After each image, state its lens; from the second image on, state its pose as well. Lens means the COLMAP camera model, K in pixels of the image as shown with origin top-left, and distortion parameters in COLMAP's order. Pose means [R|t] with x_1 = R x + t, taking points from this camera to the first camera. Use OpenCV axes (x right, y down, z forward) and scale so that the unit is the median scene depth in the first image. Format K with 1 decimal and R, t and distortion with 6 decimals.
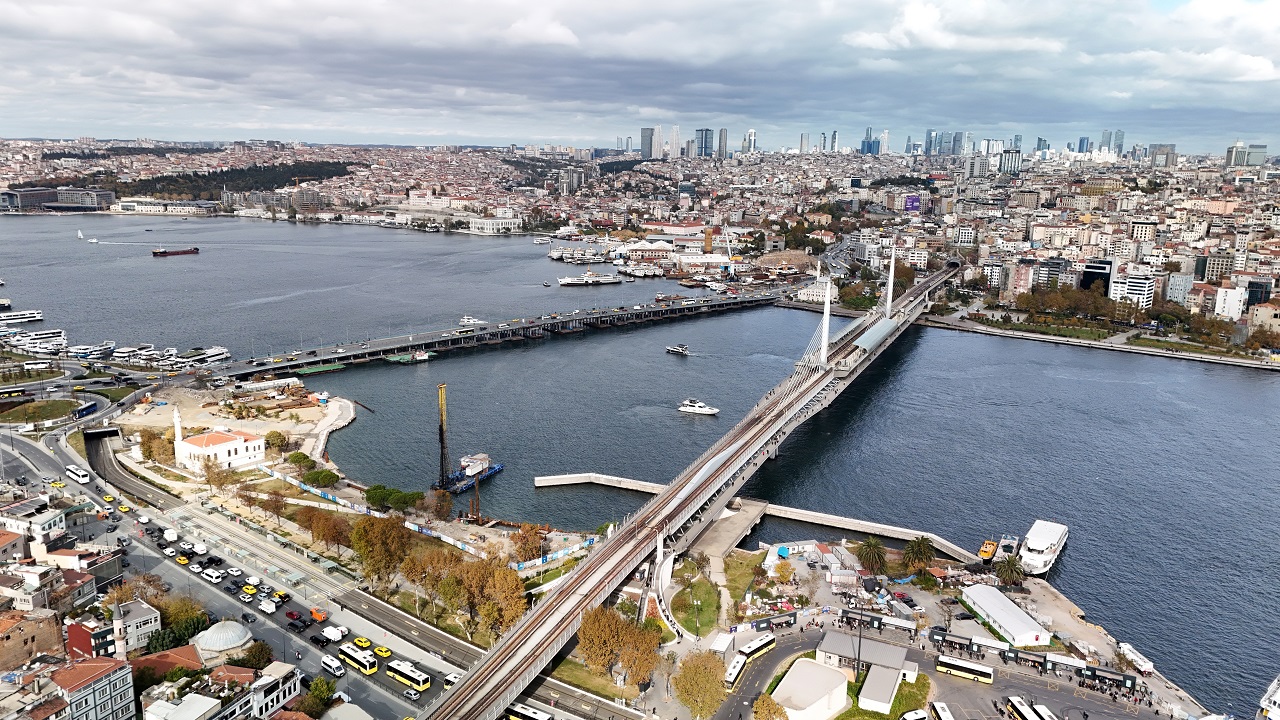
lens RADIAL K [[933.9, 0, 640.5], [0, 933.9, 356.8], [0, 0, 1]] dist [0.060208, -0.051015]
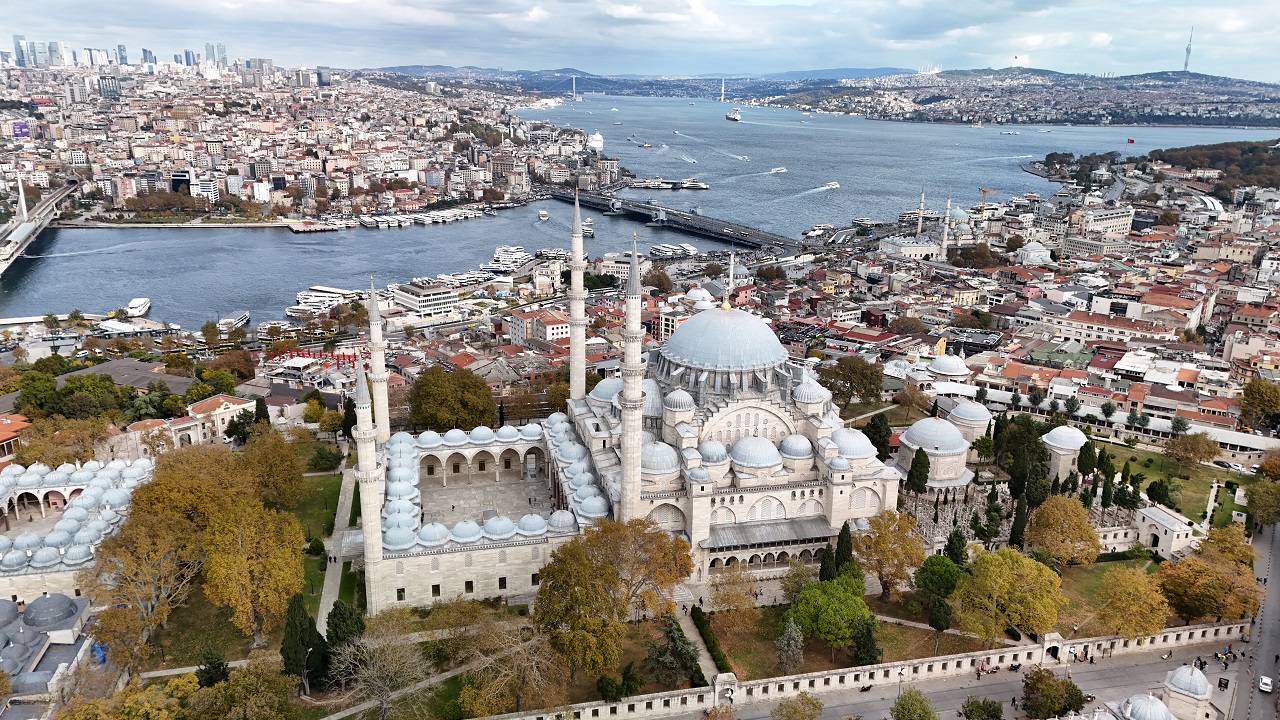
lens RADIAL K [[933.9, 0, 640.0], [0, 933.9, 356.1], [0, 0, 1]] dist [0.060208, -0.051015]
pose [[0.662651, -0.219929, 0.715908, -0.120753], [0.153122, 0.975503, 0.157946, 0.044012], [-0.733108, 0.004958, 0.680094, -0.408042]]
